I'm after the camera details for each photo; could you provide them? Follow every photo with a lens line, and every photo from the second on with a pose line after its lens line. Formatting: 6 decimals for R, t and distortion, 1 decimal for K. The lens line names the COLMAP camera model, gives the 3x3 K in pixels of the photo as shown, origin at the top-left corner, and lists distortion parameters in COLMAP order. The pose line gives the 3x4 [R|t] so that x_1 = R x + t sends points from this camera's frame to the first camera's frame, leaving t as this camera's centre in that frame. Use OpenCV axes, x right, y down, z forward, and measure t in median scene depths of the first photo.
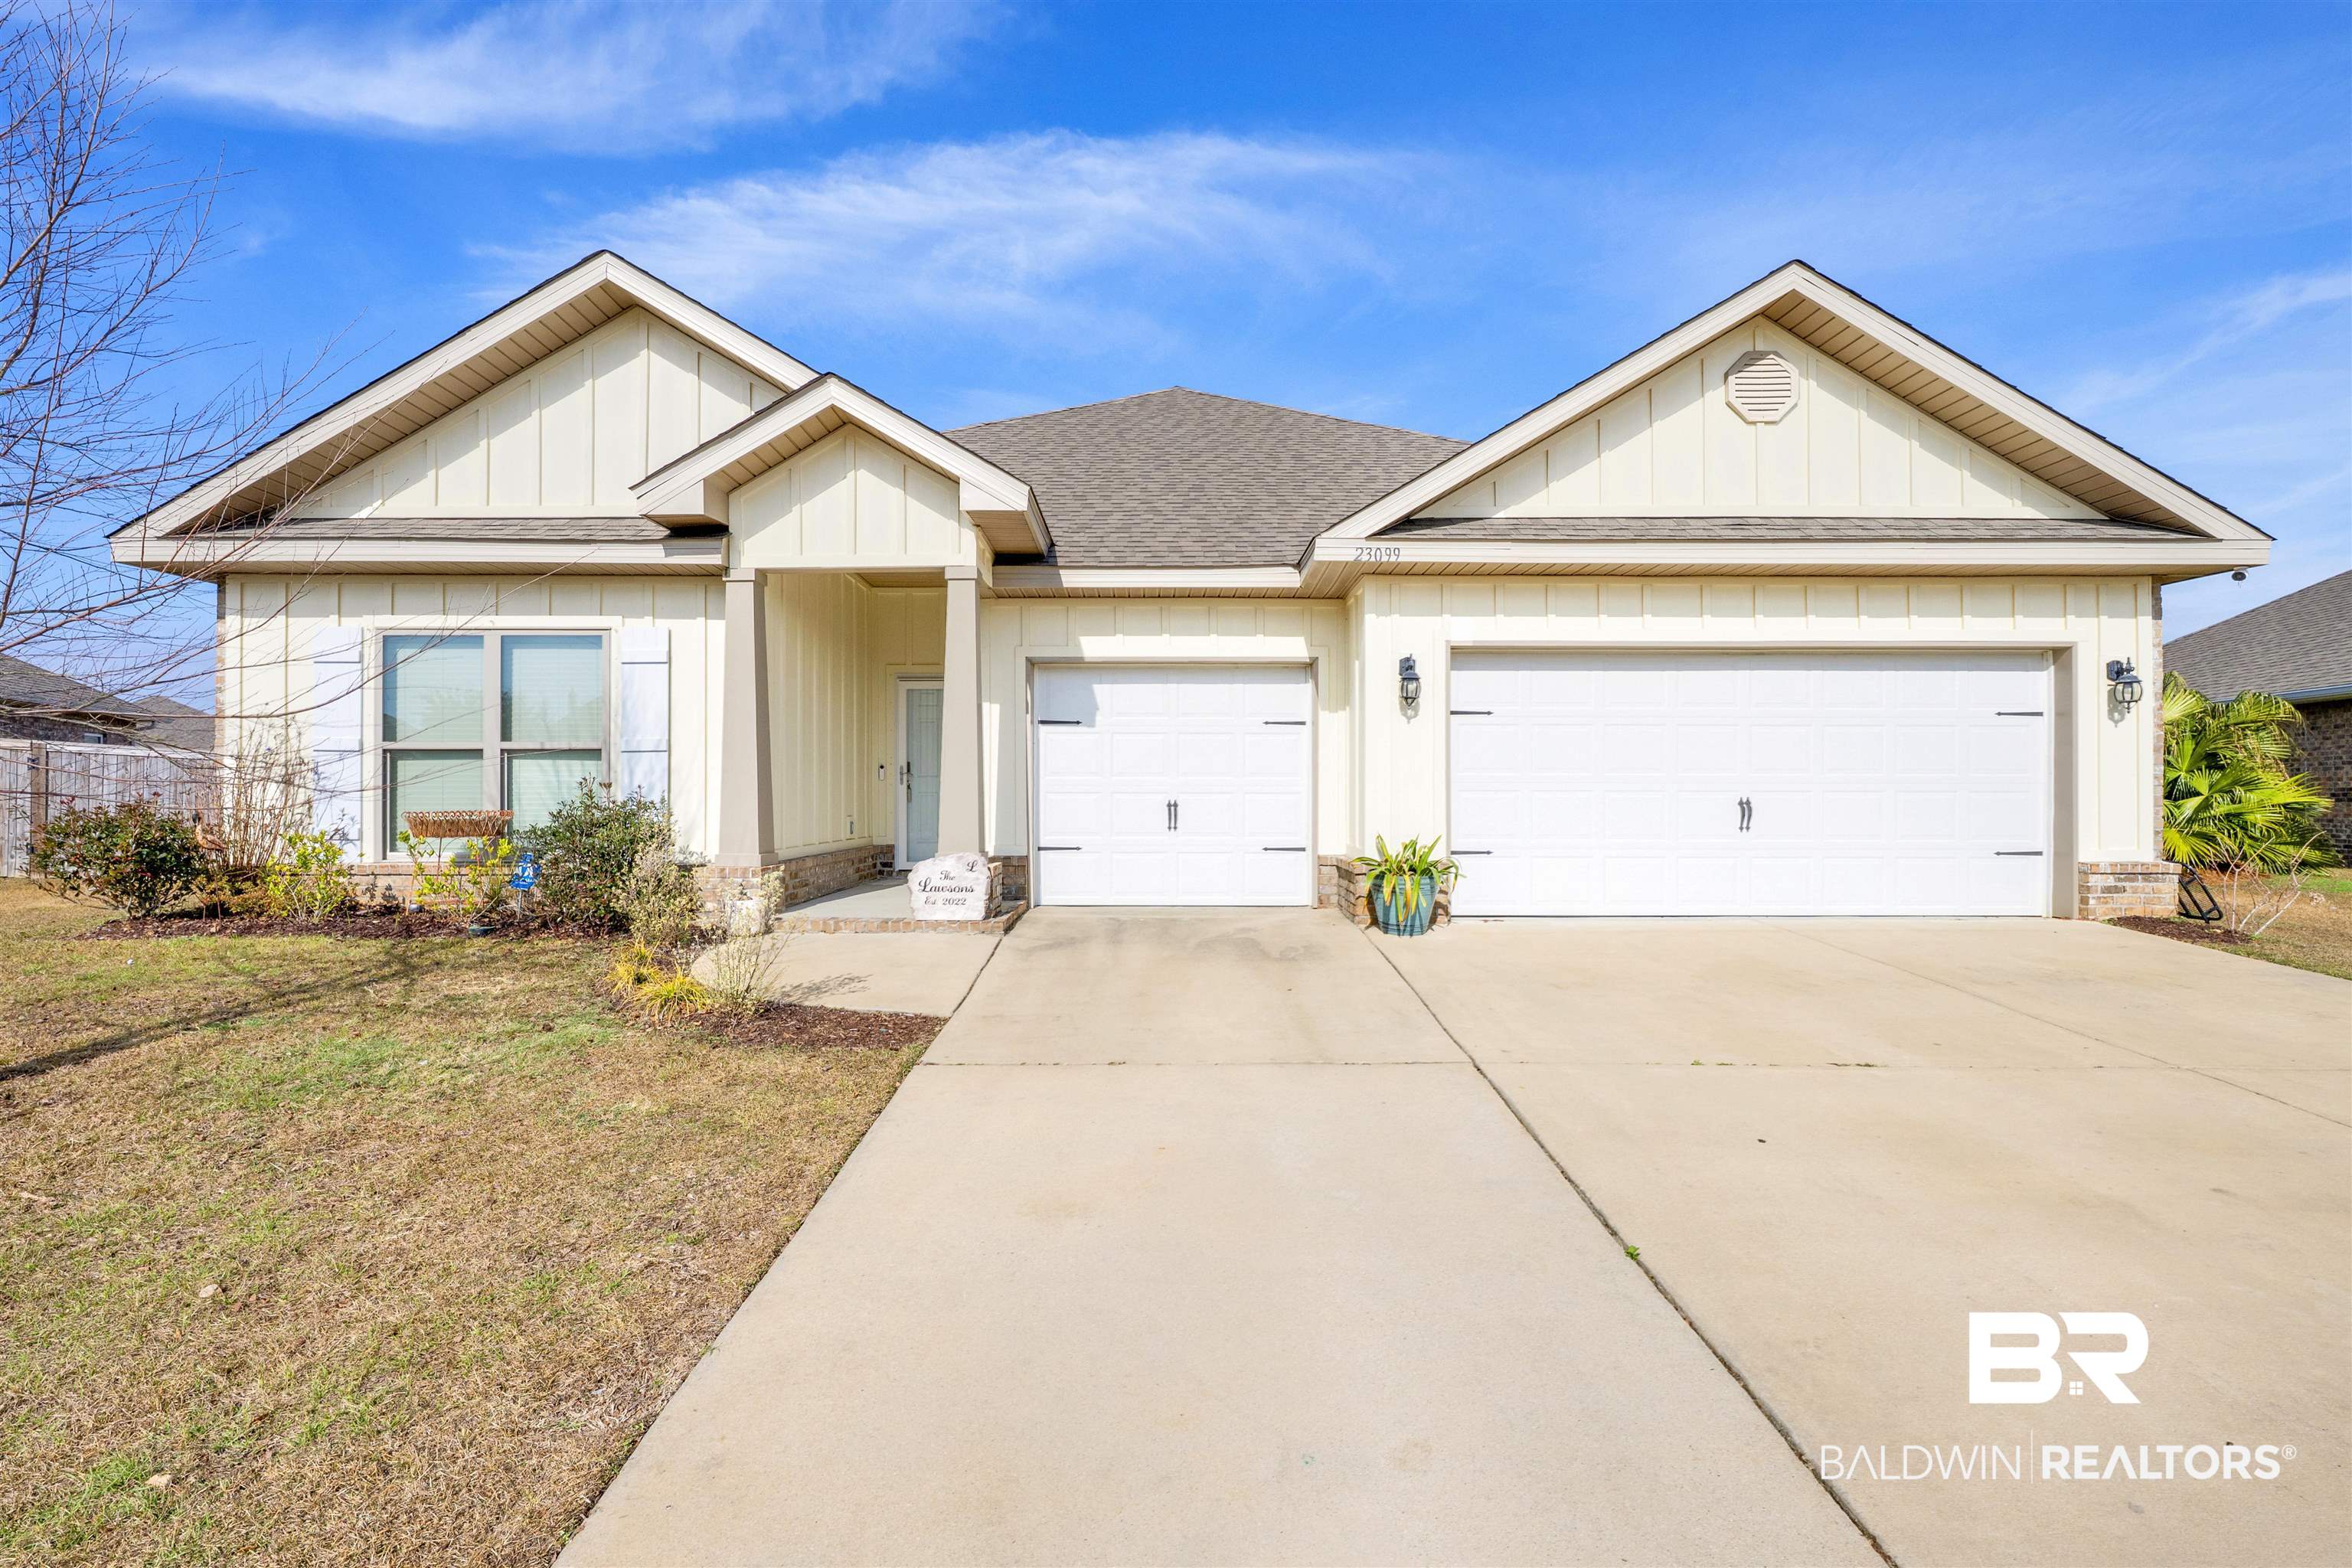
lens RADIAL K [[1007.0, 0, 1176.0], [0, 1007.0, 784.0], [0, 0, 1]] dist [0.000331, 0.000071]
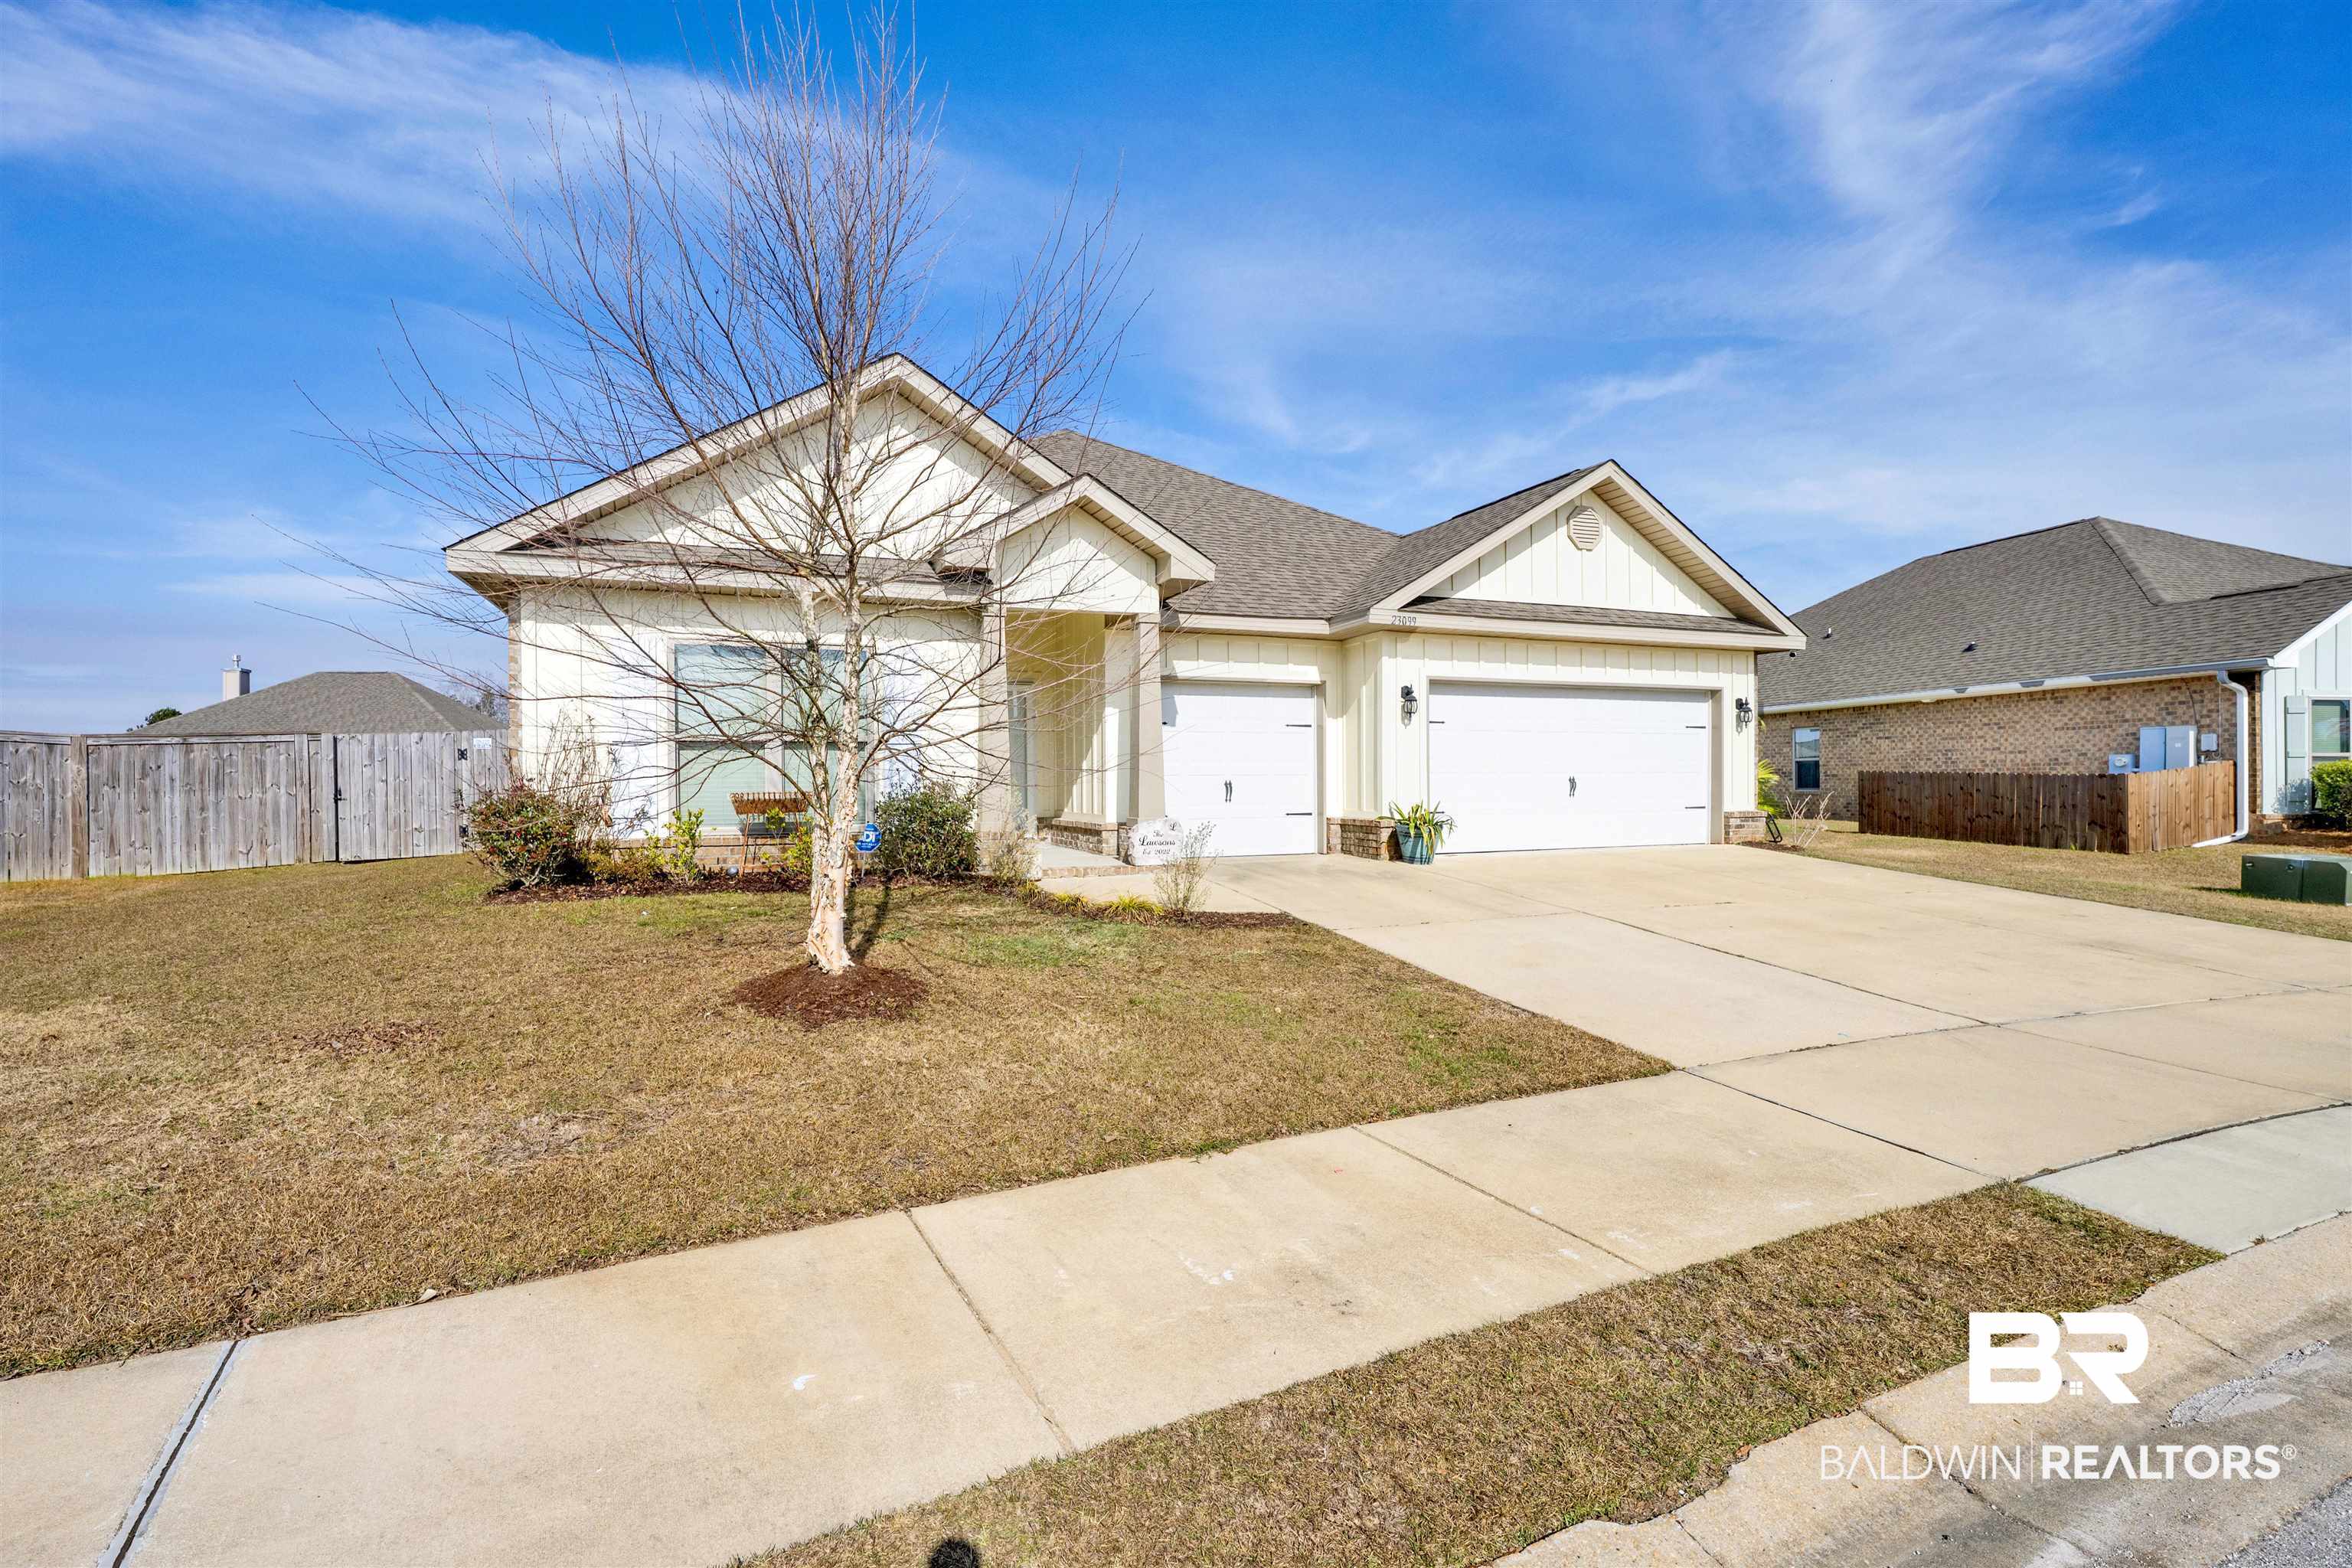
lens RADIAL K [[1027.4, 0, 1164.3], [0, 1027.4, 775.2], [0, 0, 1]] dist [-0.000092, 0.000035]
pose [[0.930692, -0.004647, 0.365776, -0.693261], [0.001691, 0.999963, 0.008402, -0.003313], [-0.365801, -0.007201, 0.930665, -0.326811]]
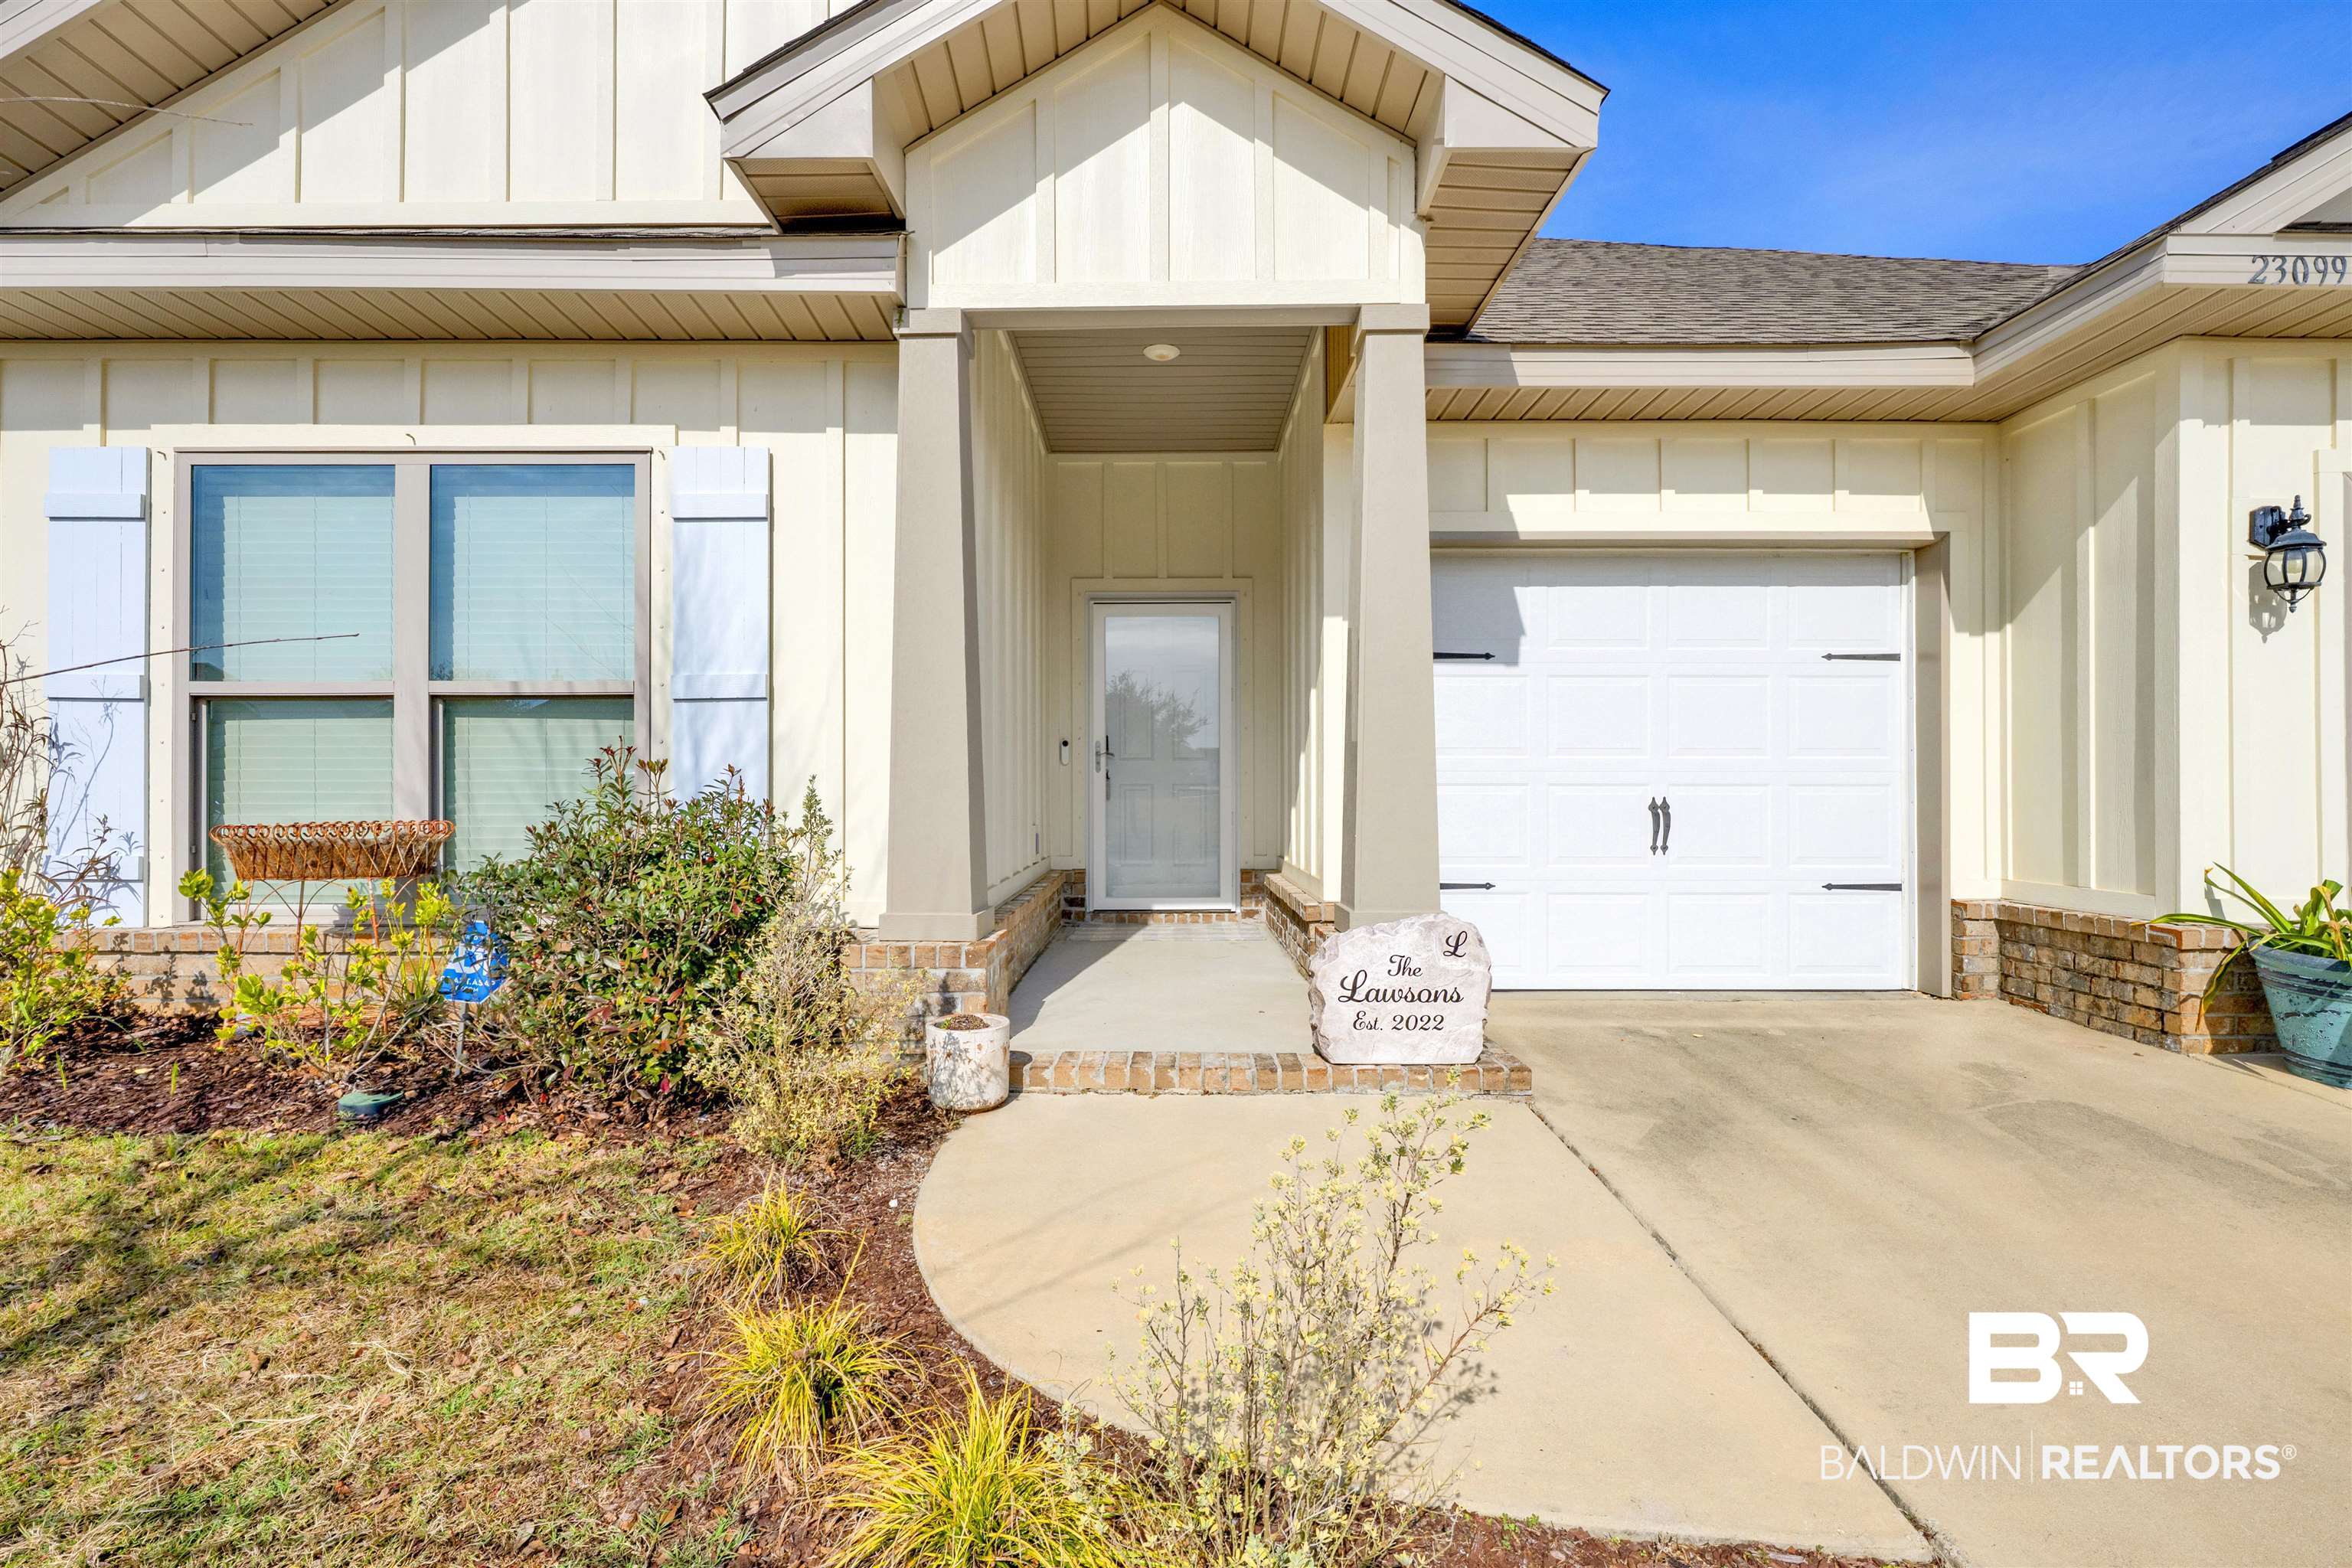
lens RADIAL K [[1059.9, 0, 1181.4], [0, 1059.9, 781.6], [0, 0, 1]] dist [0.002100, 0.000355]
pose [[0.999979, -0.000804, -0.006362, -0.299859], [0.000822, 0.999996, 0.002804, 0.006211], [0.006360, -0.002809, 0.999976, 0.483380]]
